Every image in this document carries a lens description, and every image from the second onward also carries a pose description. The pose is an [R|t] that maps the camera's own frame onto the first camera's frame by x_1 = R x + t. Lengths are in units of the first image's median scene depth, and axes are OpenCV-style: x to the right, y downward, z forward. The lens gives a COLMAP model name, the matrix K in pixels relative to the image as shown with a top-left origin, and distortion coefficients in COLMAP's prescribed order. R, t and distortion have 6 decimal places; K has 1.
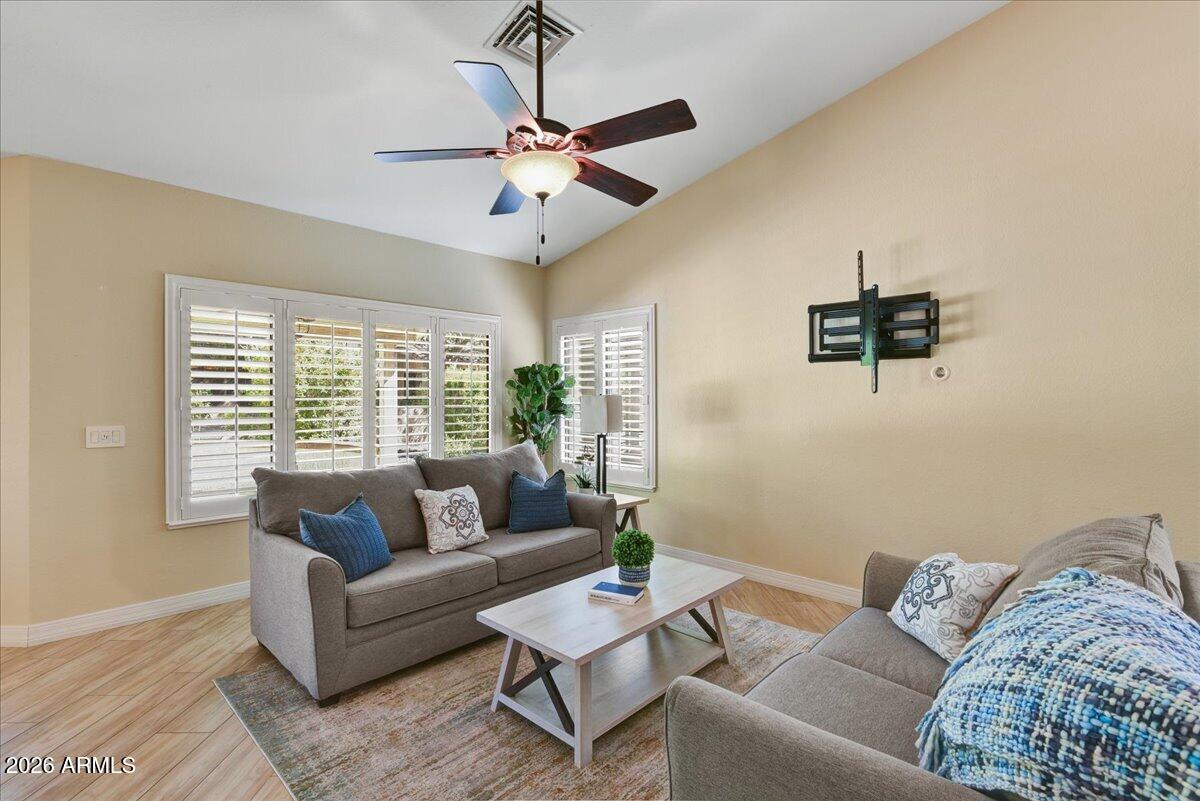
lens RADIAL K [[540.7, 0, 600.0], [0, 540.7, 398.3], [0, 0, 1]] dist [-0.000552, -0.006198]
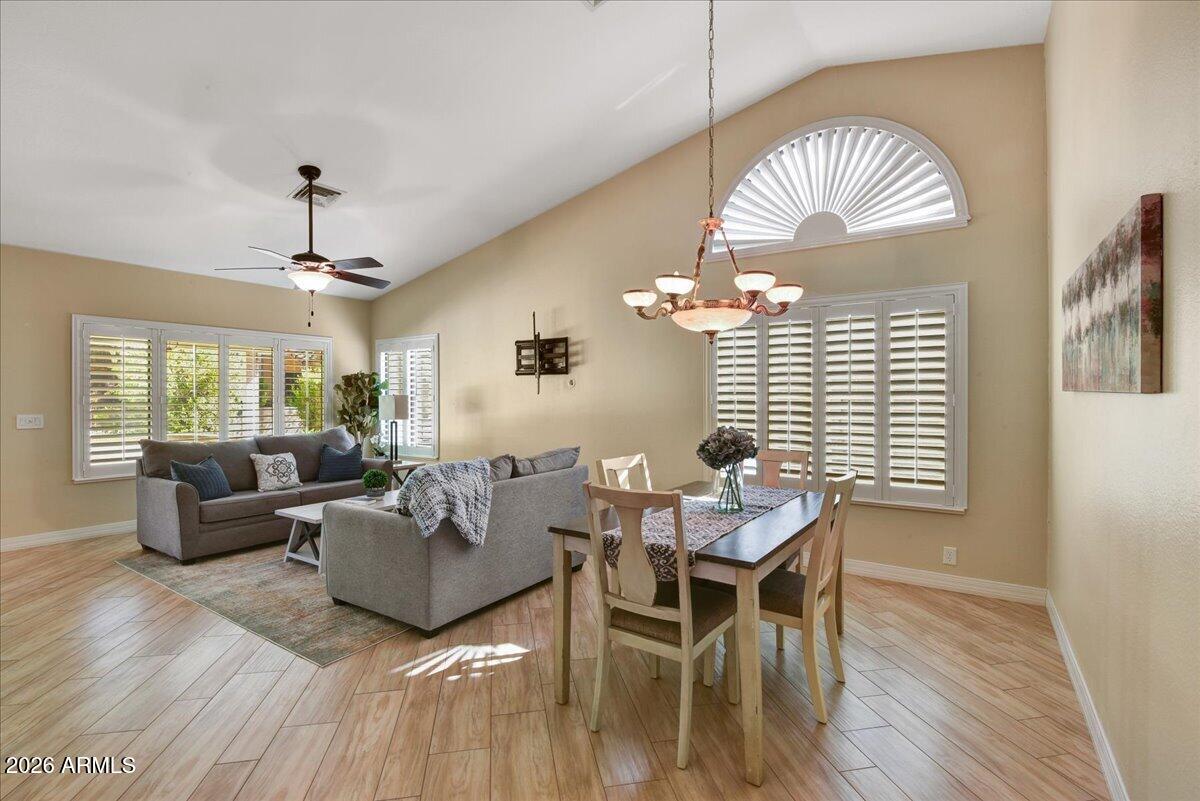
lens RADIAL K [[540.7, 0, 600.6], [0, 540.7, 397.5], [0, 0, 1]] dist [-0.000552, -0.006198]
pose [[0.985683, 0.001040, 0.168605, 0.402000], [-0.000840, 0.999999, -0.001259, 0.002803], [-0.168606, 0.001099, 0.985683, -0.737129]]
